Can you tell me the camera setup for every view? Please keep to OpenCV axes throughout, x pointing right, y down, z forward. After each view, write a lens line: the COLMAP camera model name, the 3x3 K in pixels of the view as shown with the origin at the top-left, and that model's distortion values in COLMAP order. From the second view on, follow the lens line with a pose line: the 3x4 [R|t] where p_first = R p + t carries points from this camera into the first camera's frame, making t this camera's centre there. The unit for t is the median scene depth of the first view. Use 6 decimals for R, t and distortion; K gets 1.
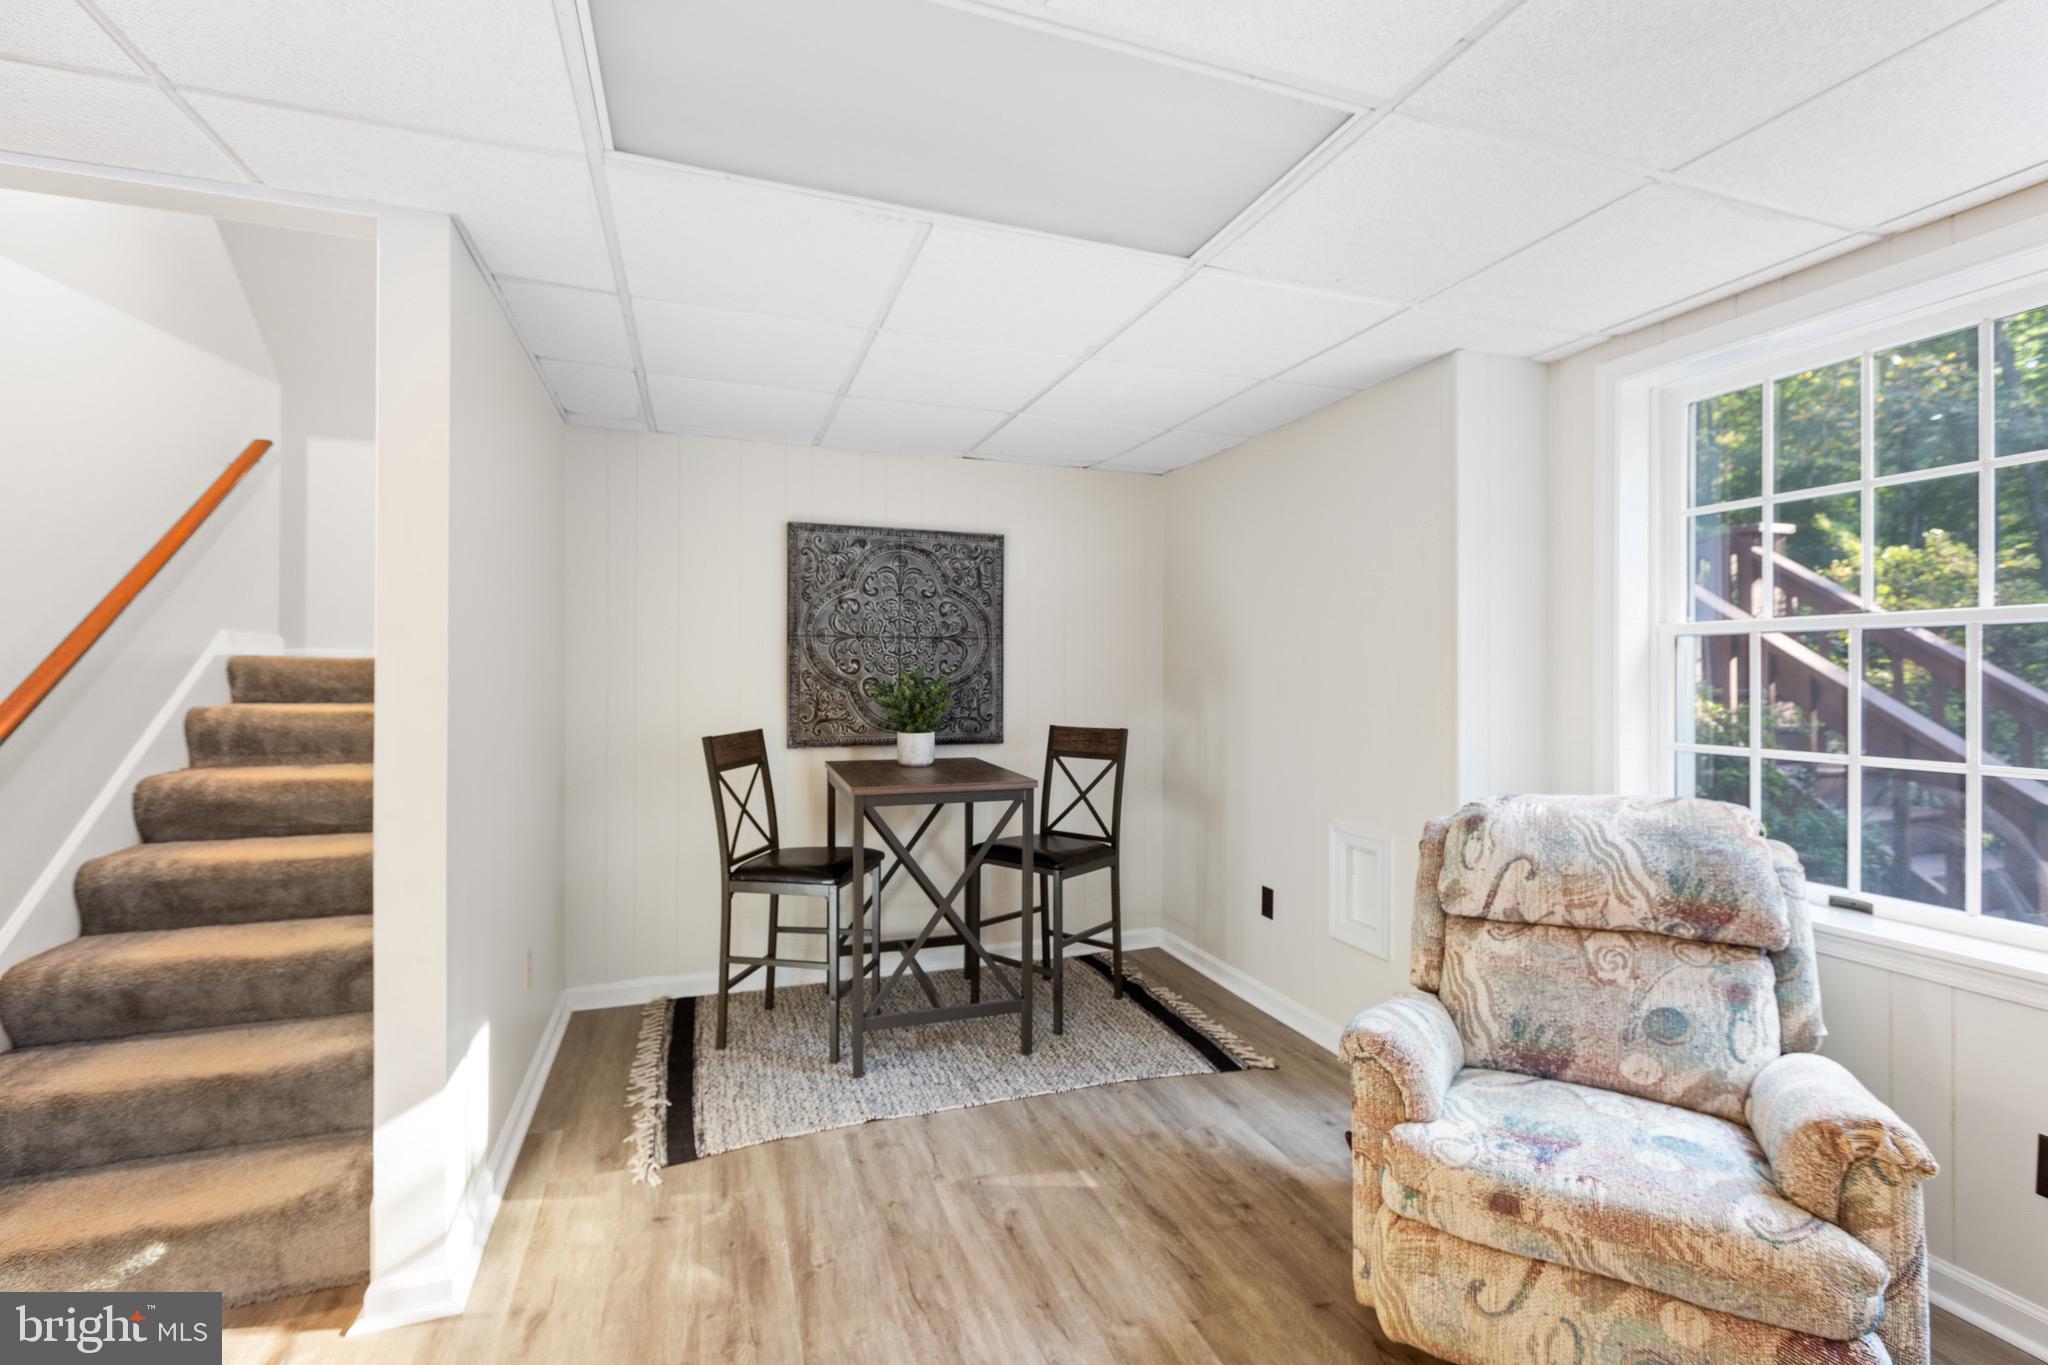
lens RADIAL K [[906.8, 0, 1028.8], [0, 906.8, 682.3], [0, 0, 1]] dist [-0.004140, 0.000875]
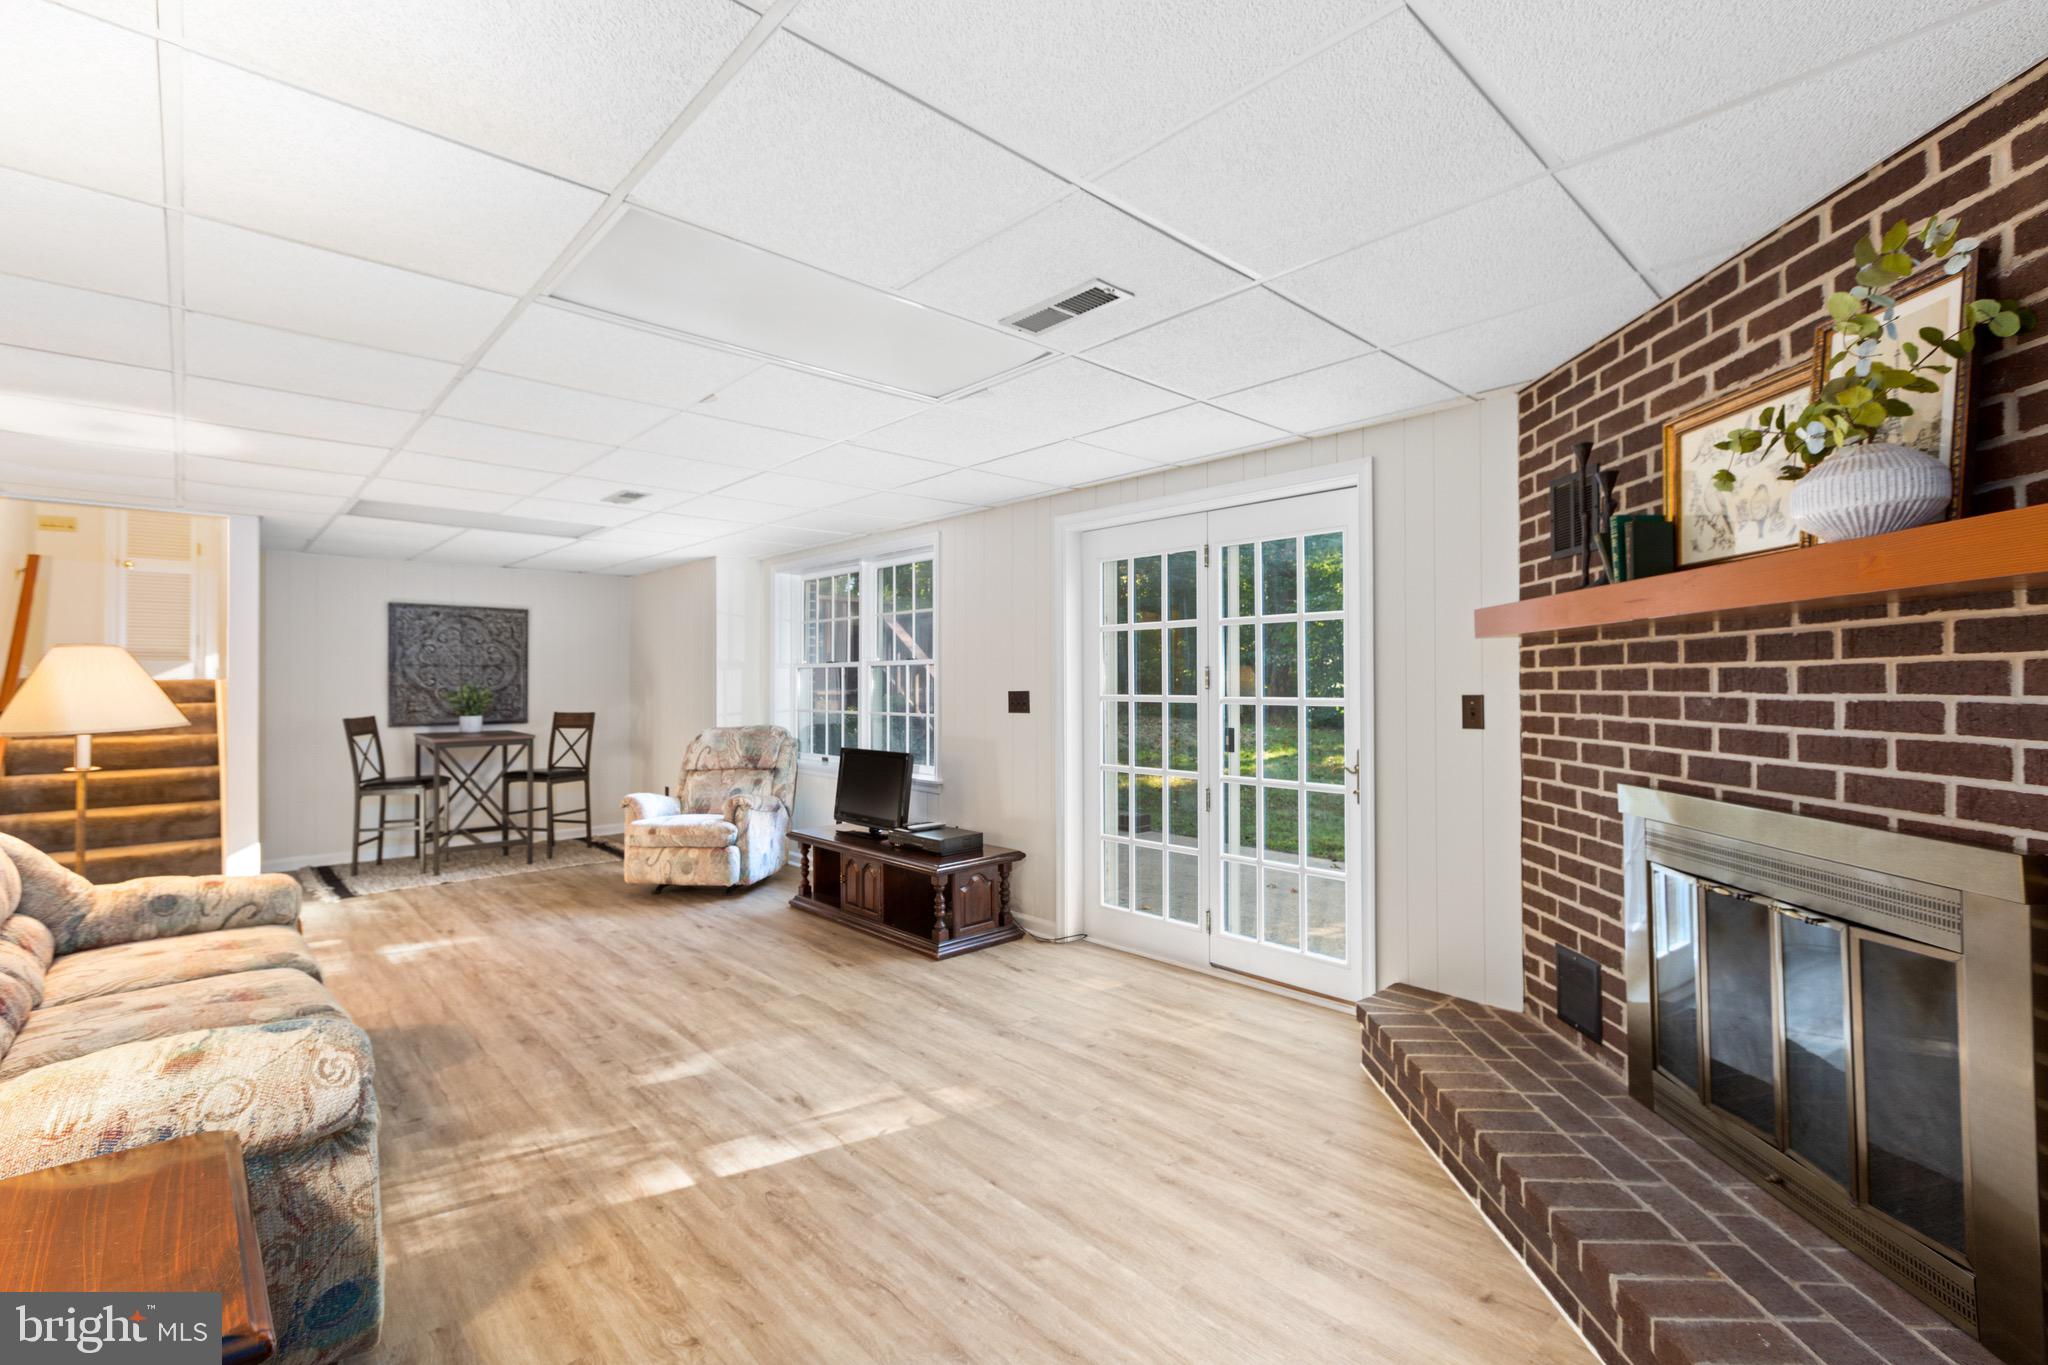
lens RADIAL K [[906.8, 0, 1039.8], [0, 906.8, 678.0], [0, 0, 1]] dist [-0.004140, 0.000875]
pose [[0.915852, -0.005101, 0.401483, 0.201307], [0.010988, 0.999863, -0.012360, 0.010923], [-0.401365, 0.015731, 0.915783, -1.192678]]
